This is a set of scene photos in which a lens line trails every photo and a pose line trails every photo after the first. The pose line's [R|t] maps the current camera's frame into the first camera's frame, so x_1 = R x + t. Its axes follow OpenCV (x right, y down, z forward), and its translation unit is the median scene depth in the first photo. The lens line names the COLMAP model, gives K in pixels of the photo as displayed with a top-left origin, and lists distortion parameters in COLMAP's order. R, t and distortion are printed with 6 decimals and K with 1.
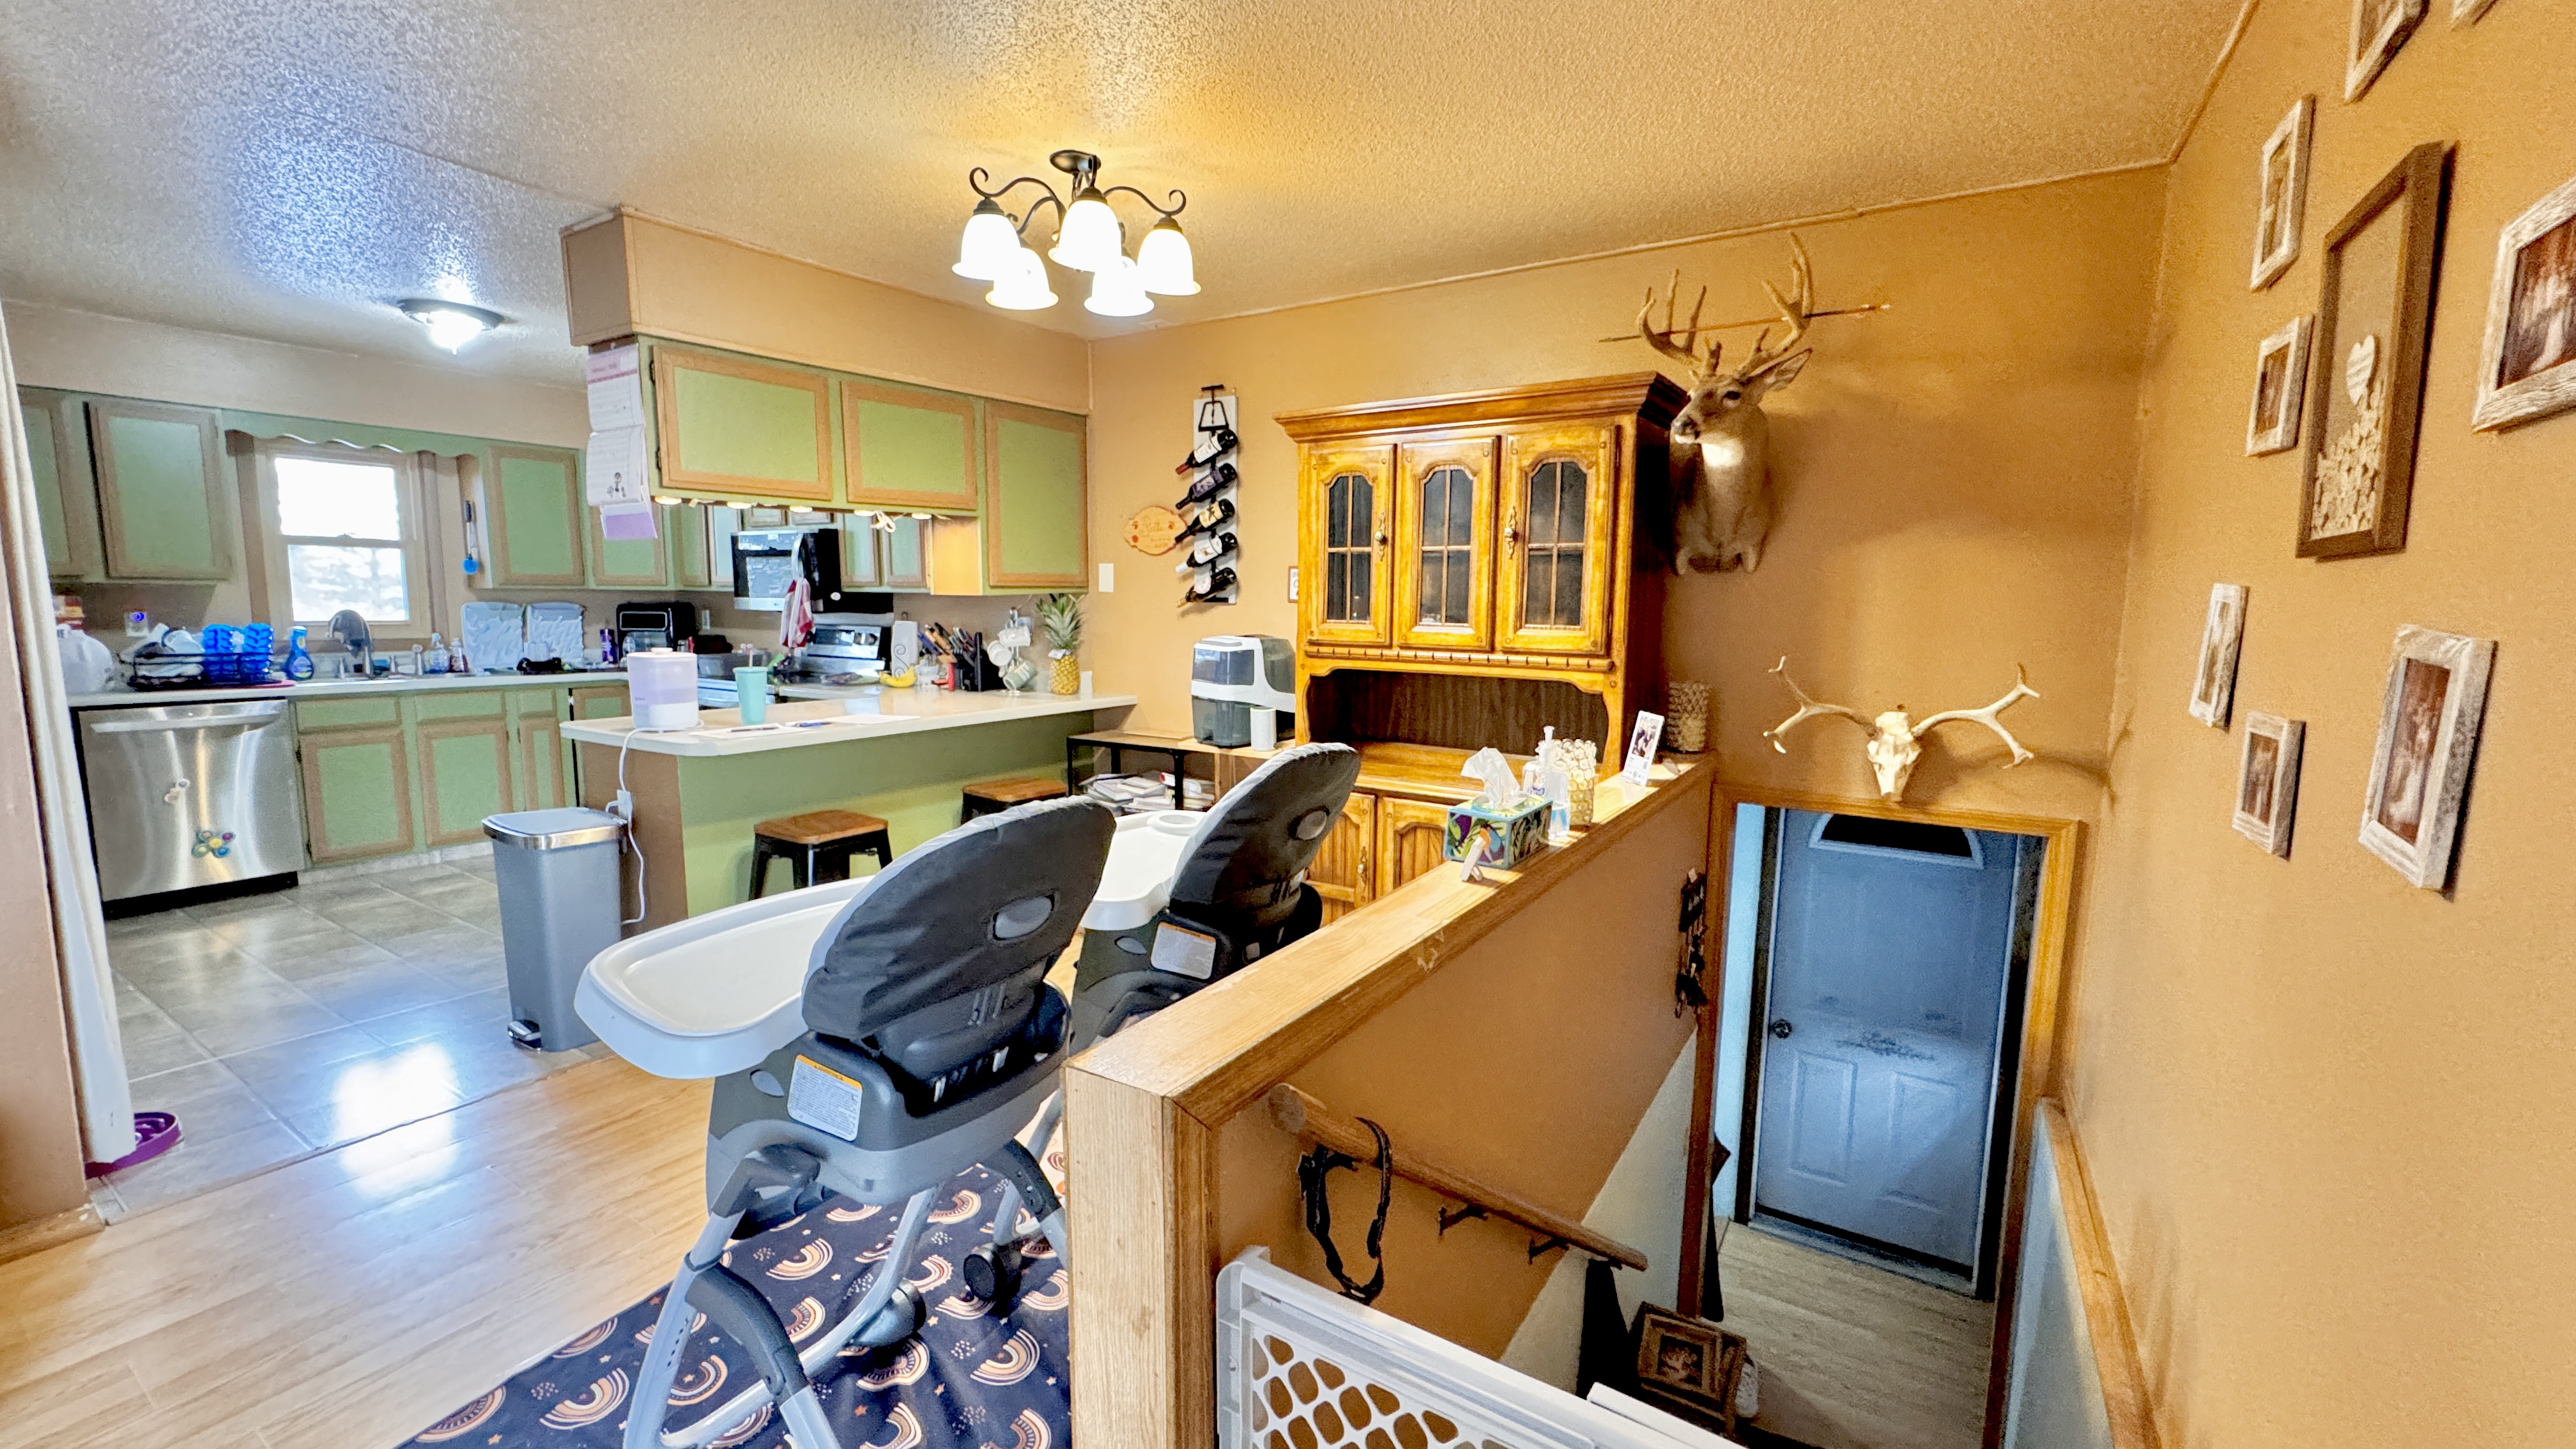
lens RADIAL K [[1030.2, 0, 1287.6], [0, 1030.2, 724.8], [0, 0, 1]] dist [-0.001956, -0.000052]
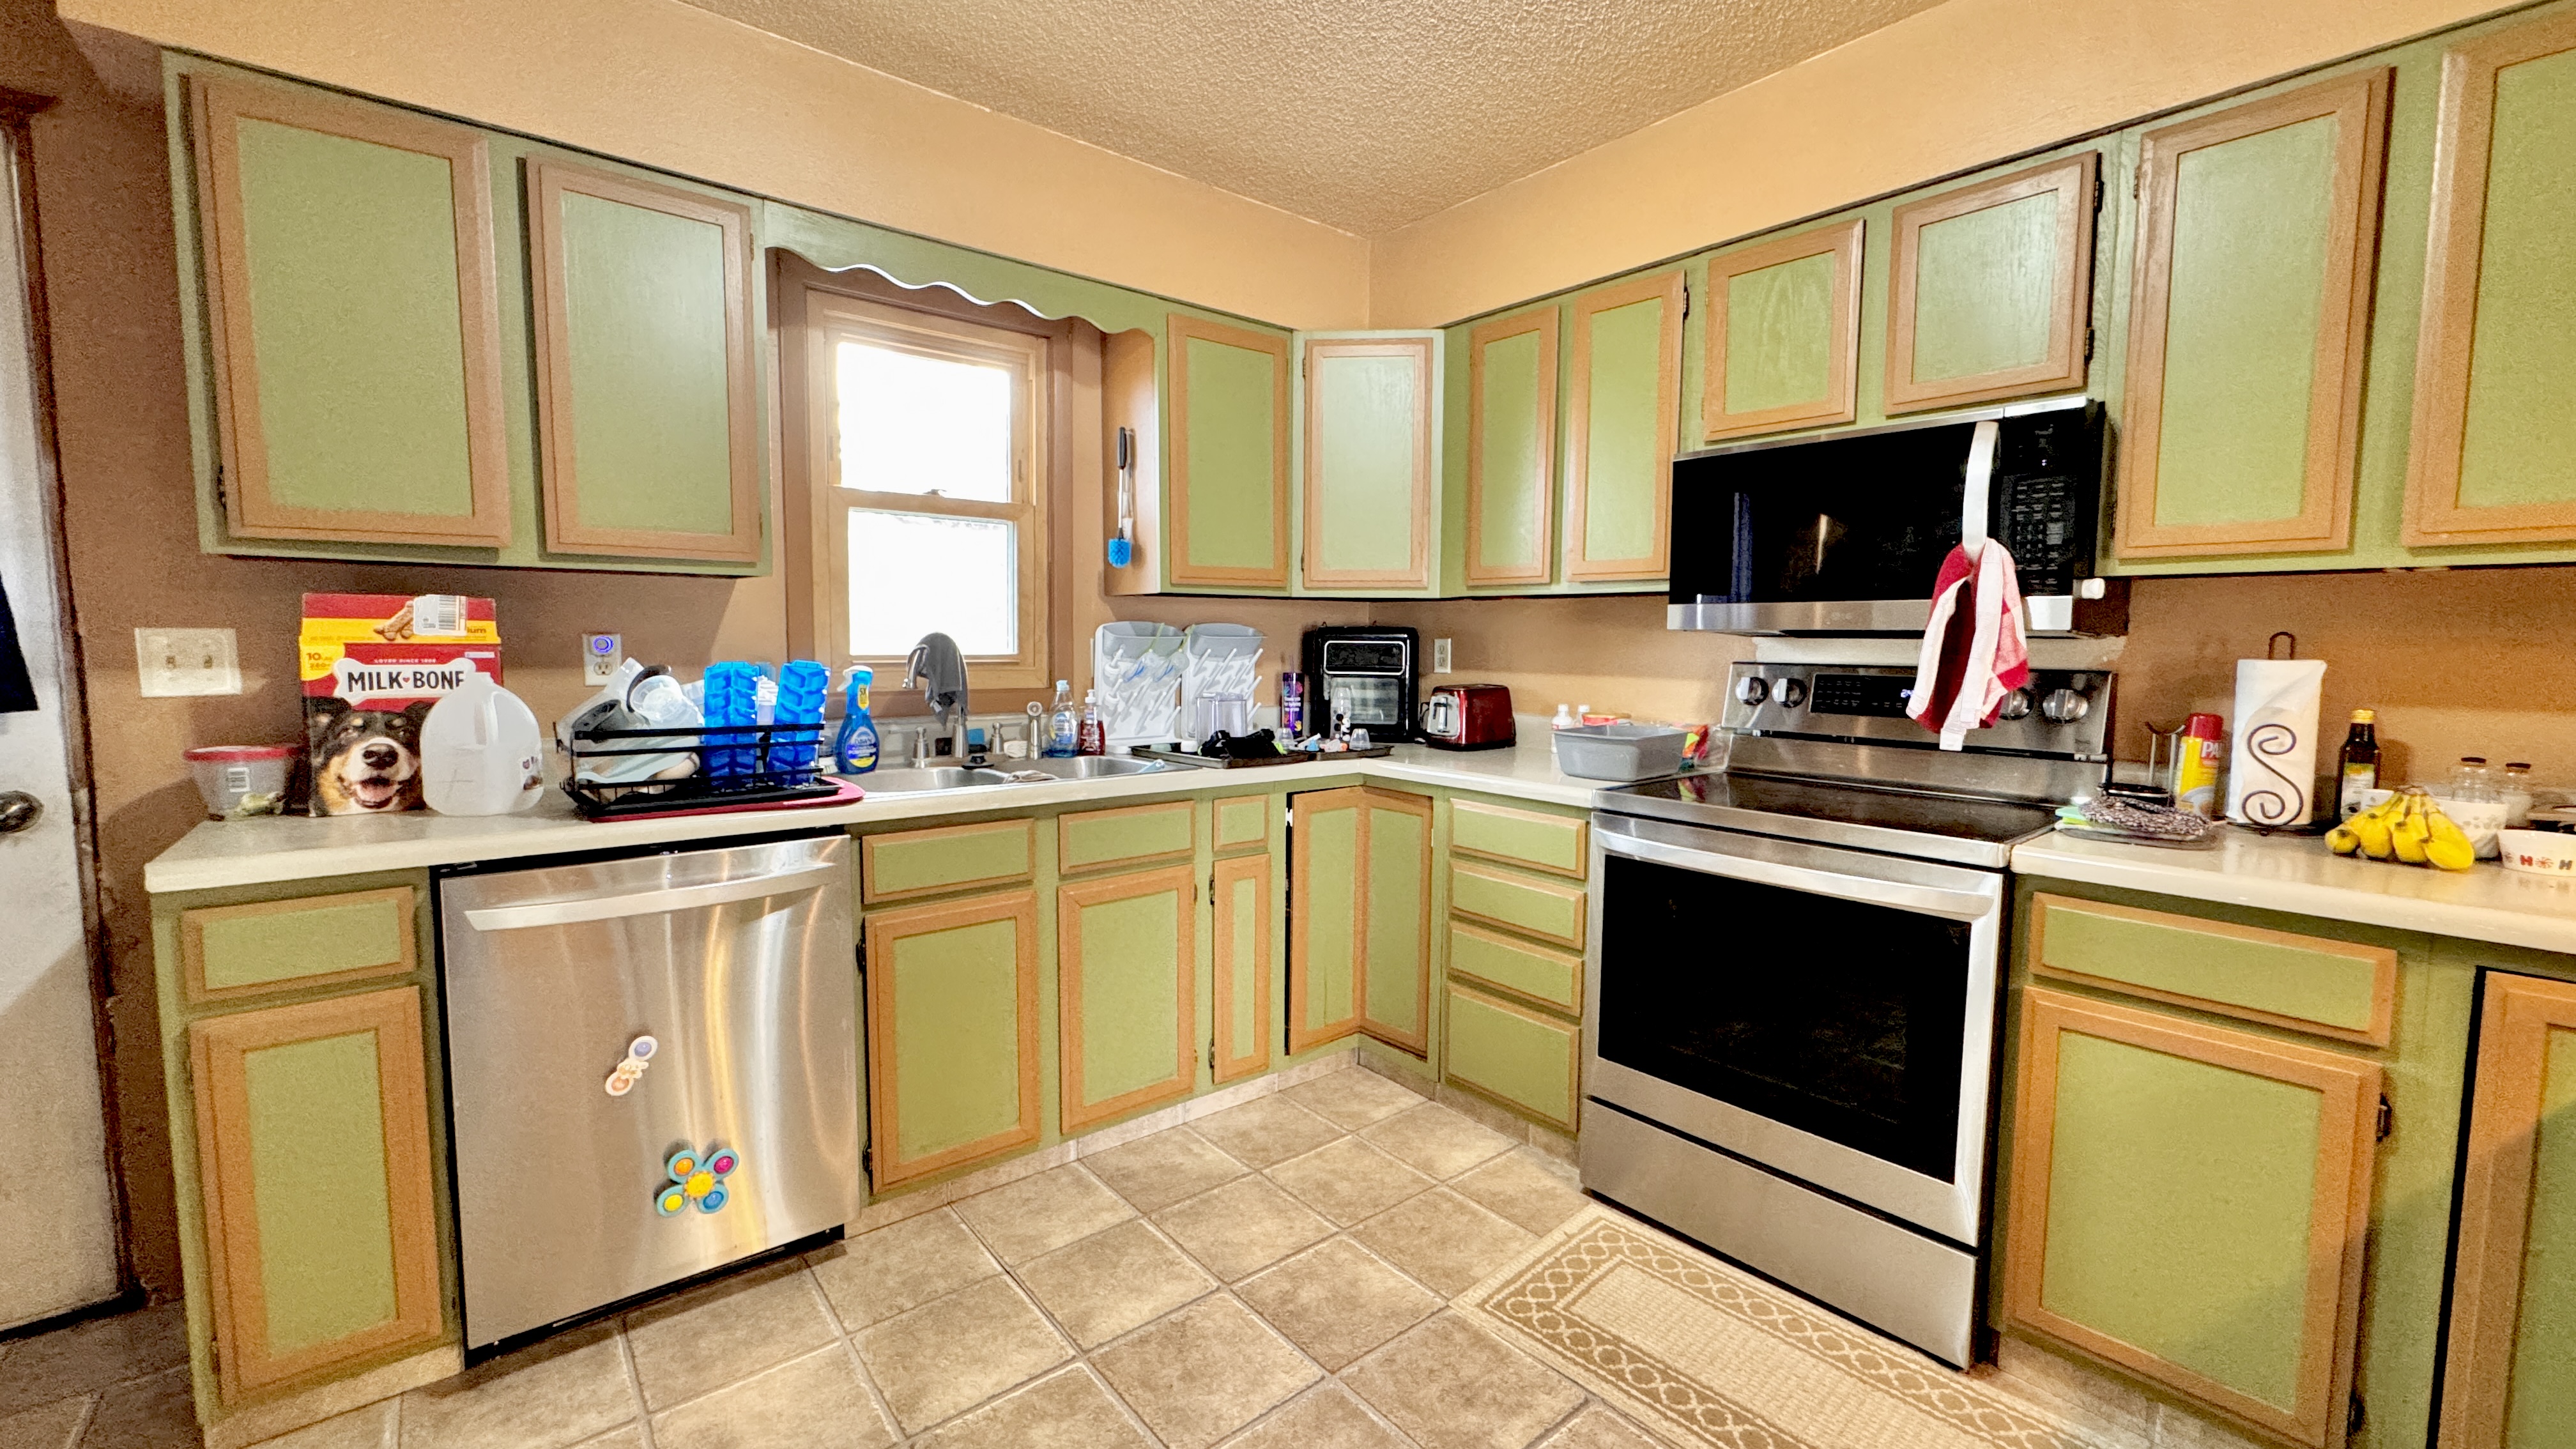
lens RADIAL K [[1030.2, 0, 1284.5], [0, 1030.2, 724.2], [0, 0, 1]] dist [-0.001956, -0.000052]
pose [[0.951144, 0.021529, -0.307996, -0.695653], [-0.033938, 0.998811, -0.034990, -0.064463], [0.306877, 0.043733, 0.950744, 0.670289]]
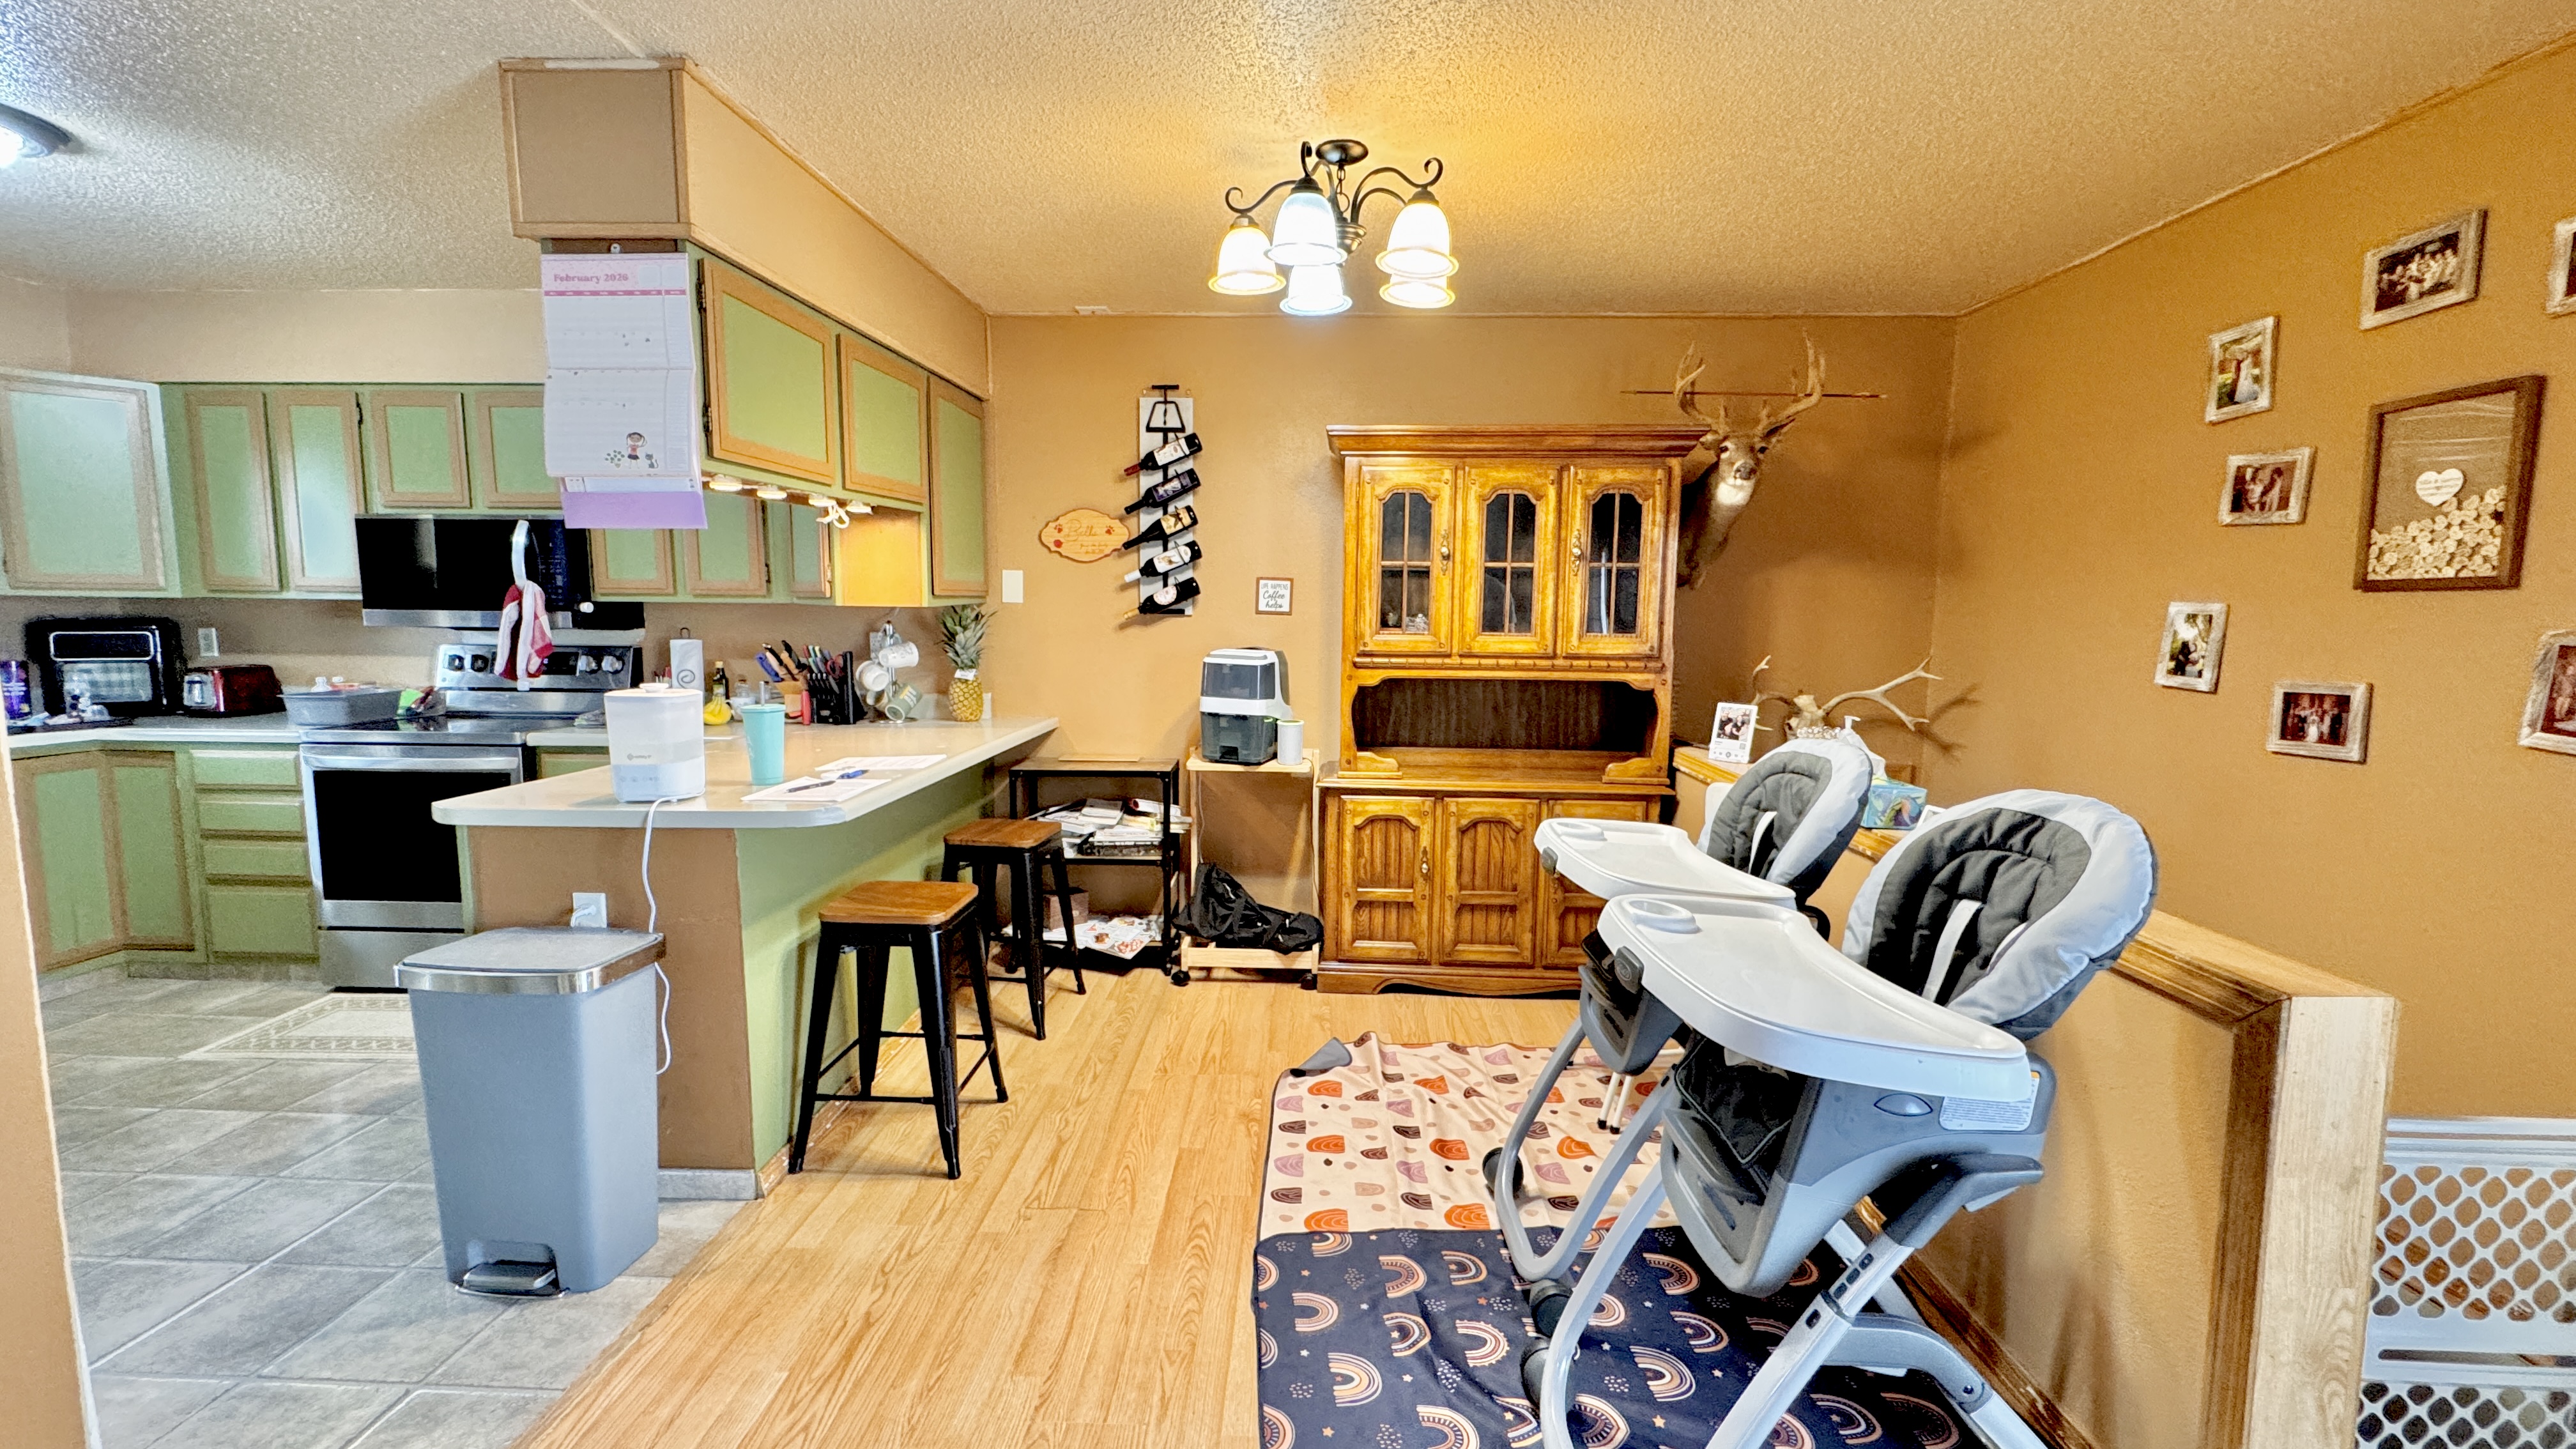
lens RADIAL K [[1030.2, 0, 1286.0], [0, 1030.2, 721.4], [0, 0, 1]] dist [-0.001956, -0.000052]
pose [[0.860741, -0.056910, 0.505852, -0.450044], [0.062138, 0.998046, 0.006551, -0.019440], [-0.505236, 0.025794, 0.862596, 0.130708]]
